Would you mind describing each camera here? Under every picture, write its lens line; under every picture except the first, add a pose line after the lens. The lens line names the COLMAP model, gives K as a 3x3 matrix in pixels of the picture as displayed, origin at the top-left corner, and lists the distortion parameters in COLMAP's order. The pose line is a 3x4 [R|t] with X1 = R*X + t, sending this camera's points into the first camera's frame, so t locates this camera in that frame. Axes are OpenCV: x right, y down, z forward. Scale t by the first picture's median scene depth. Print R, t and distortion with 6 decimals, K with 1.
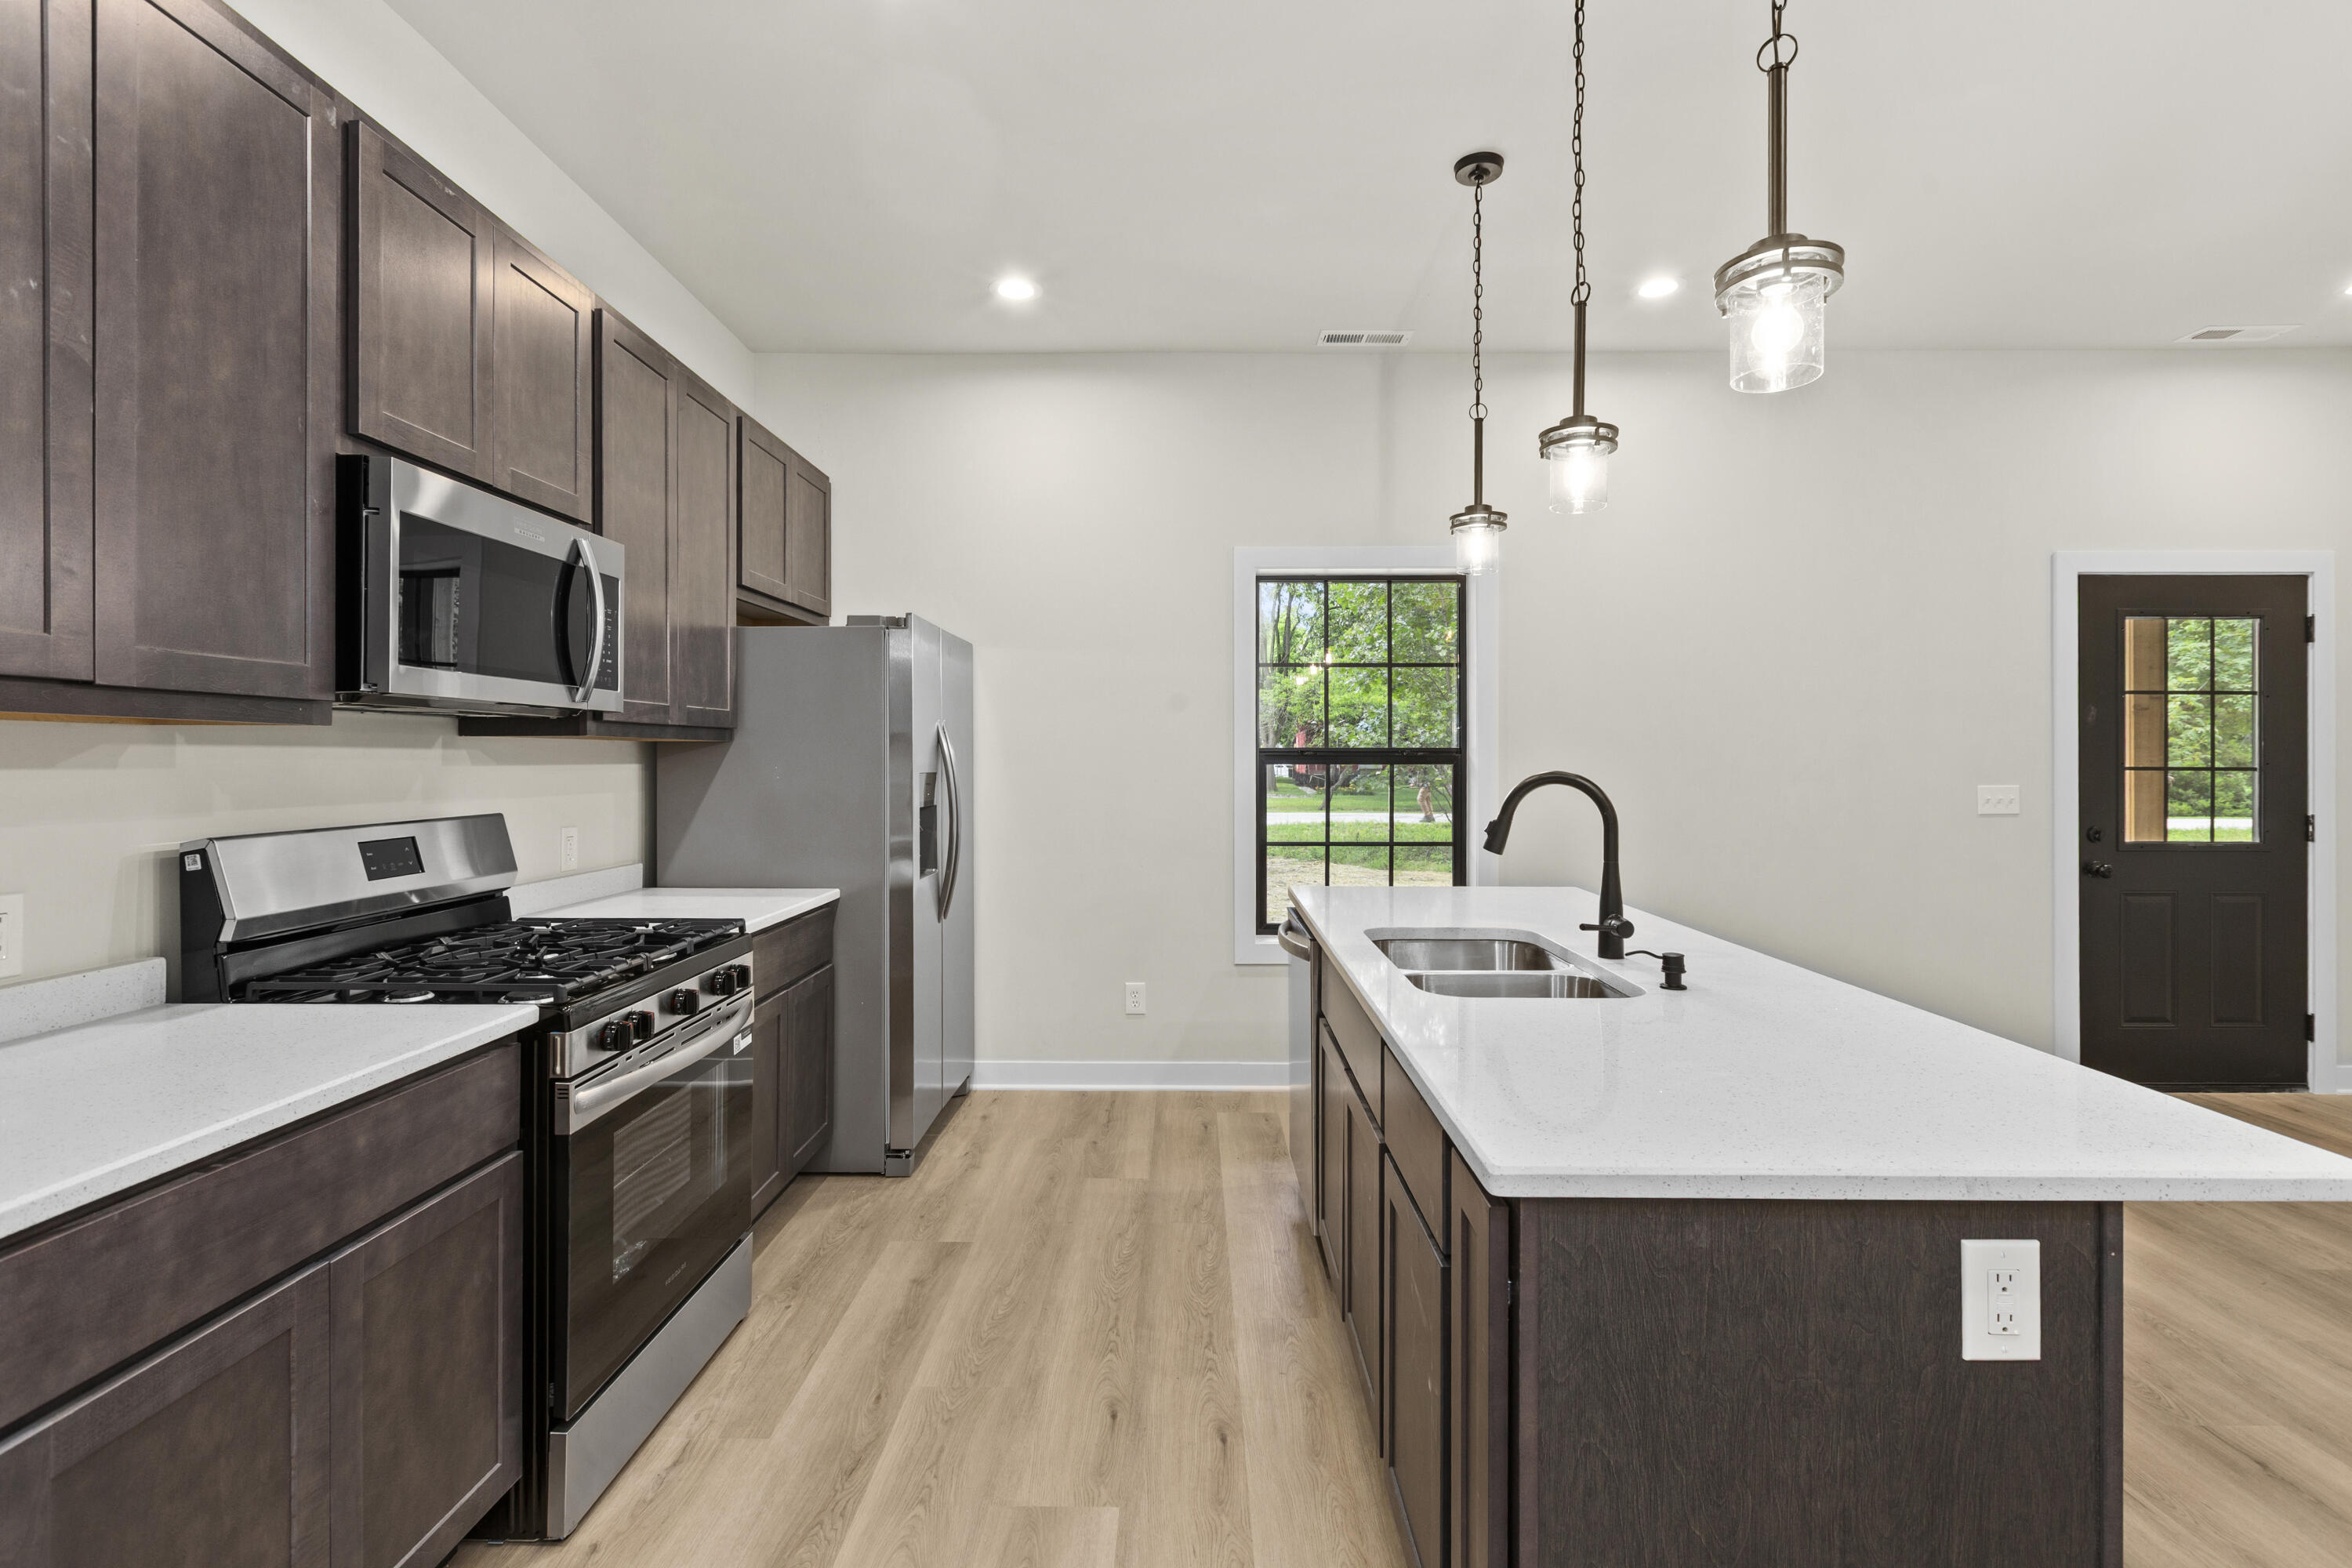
lens RADIAL K [[1096.8, 0, 1180.7], [0, 1096.8, 756.6], [0, 0, 1]] dist [0.002841, 0.000163]
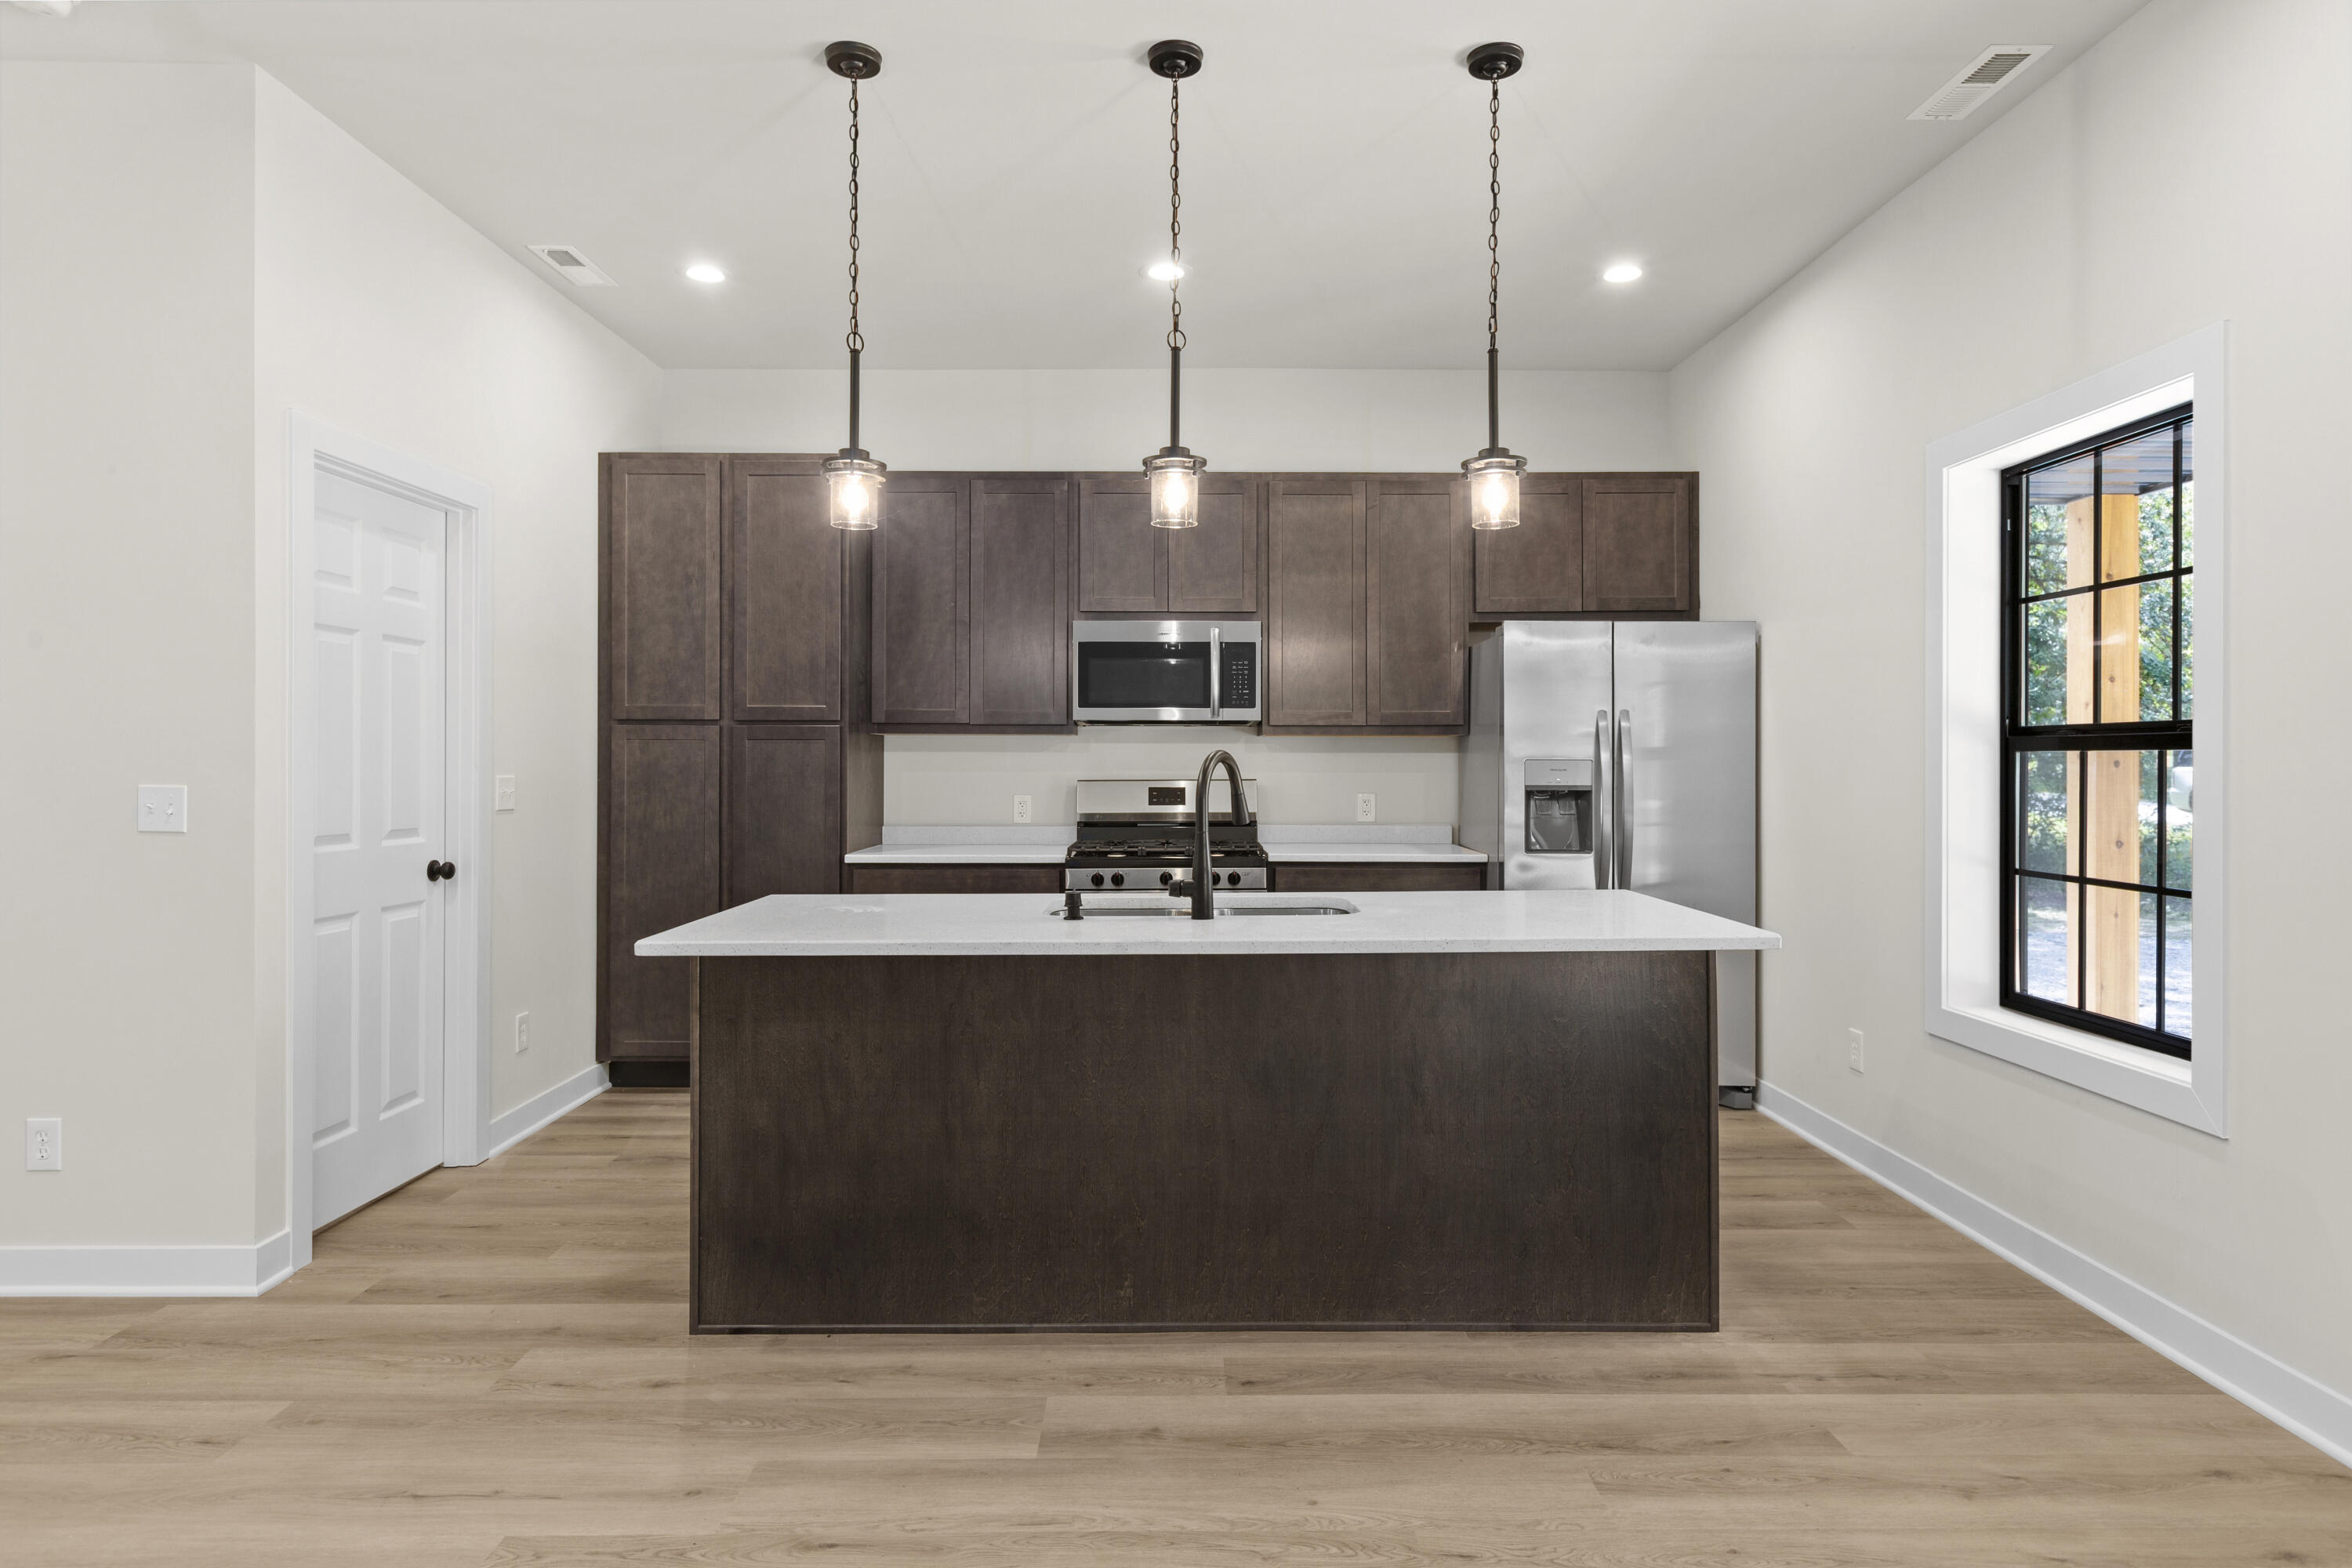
lens RADIAL K [[1314.8, 0, 1188.2], [0, 1314.8, 753.0], [0, 0, 1]] dist [0.000950, 0.000277]
pose [[0.002210, -0.004808, -0.999986, 1.137667], [-0.000428, 0.999988, -0.004809, 0.014506], [0.999997, 0.000439, 0.002208, 0.666488]]
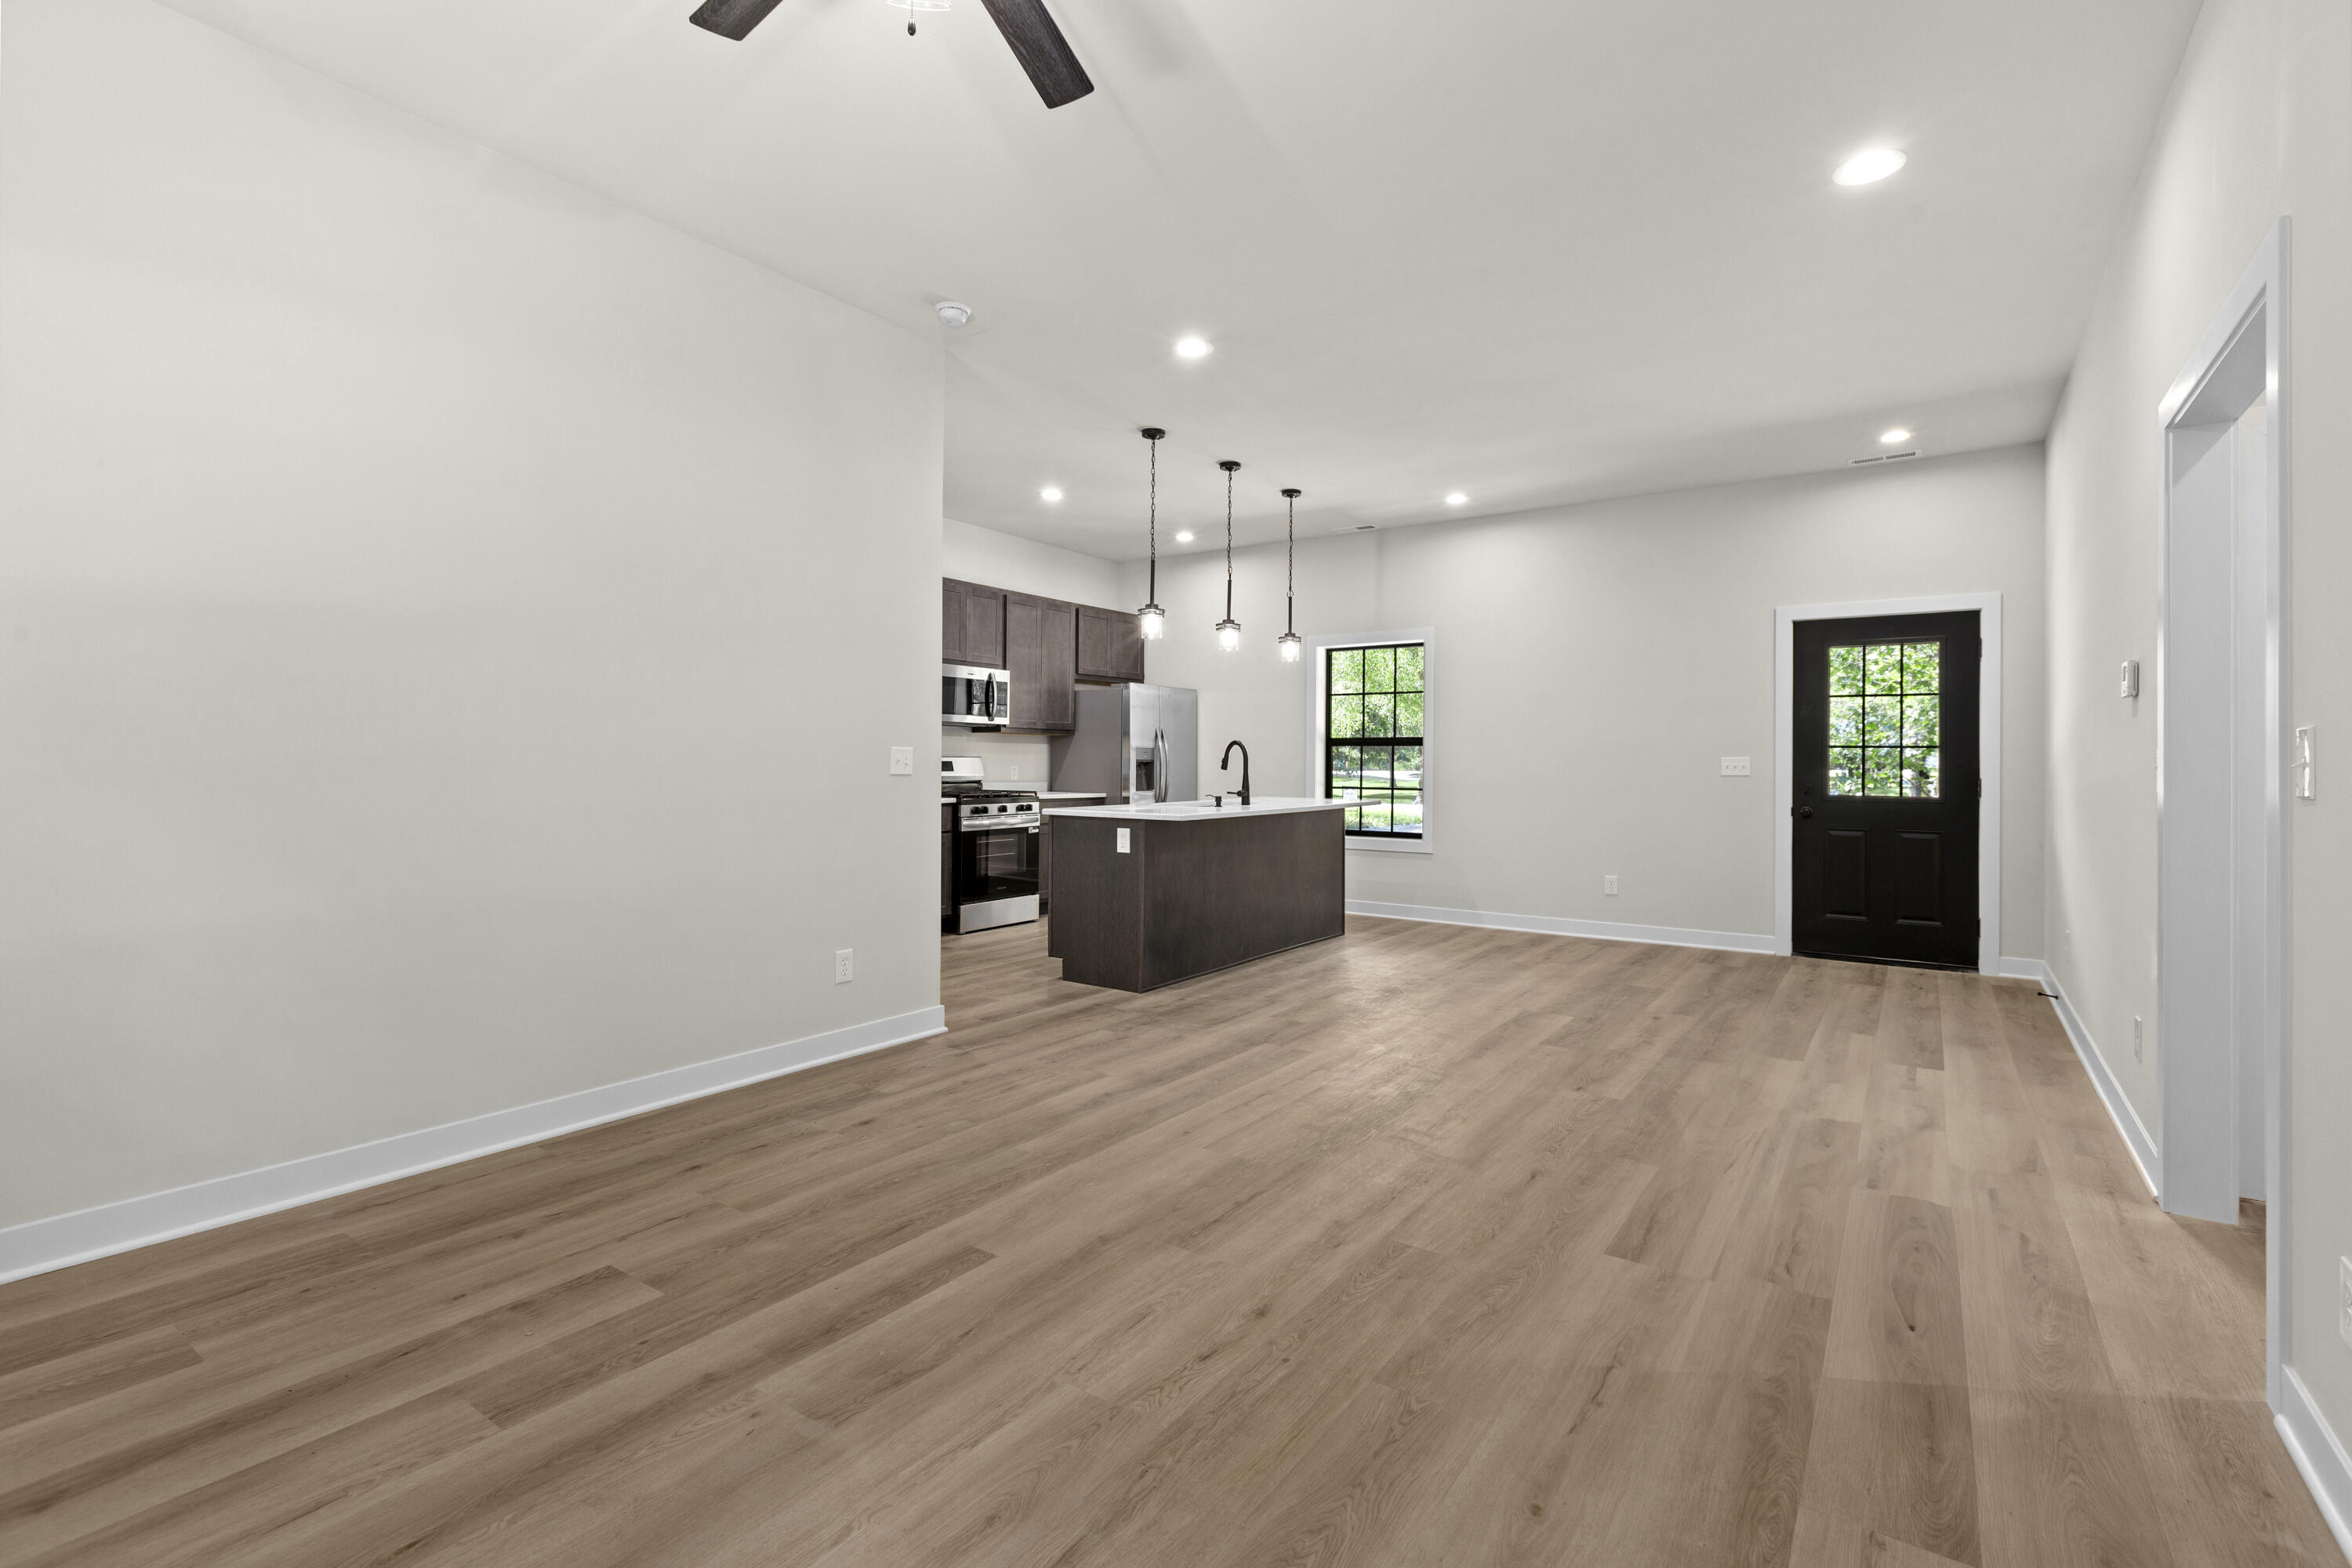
lens RADIAL K [[1080.9, 0, 1171.7], [0, 1080.9, 738.9], [0, 0, 1]] dist [-0.001563, -0.000824]
pose [[0.818894, -0.007372, -0.573897, 1.234683], [-0.006210, 0.999745, -0.021703, 0.048757], [0.573911, 0.021336, 0.818640, -0.945796]]
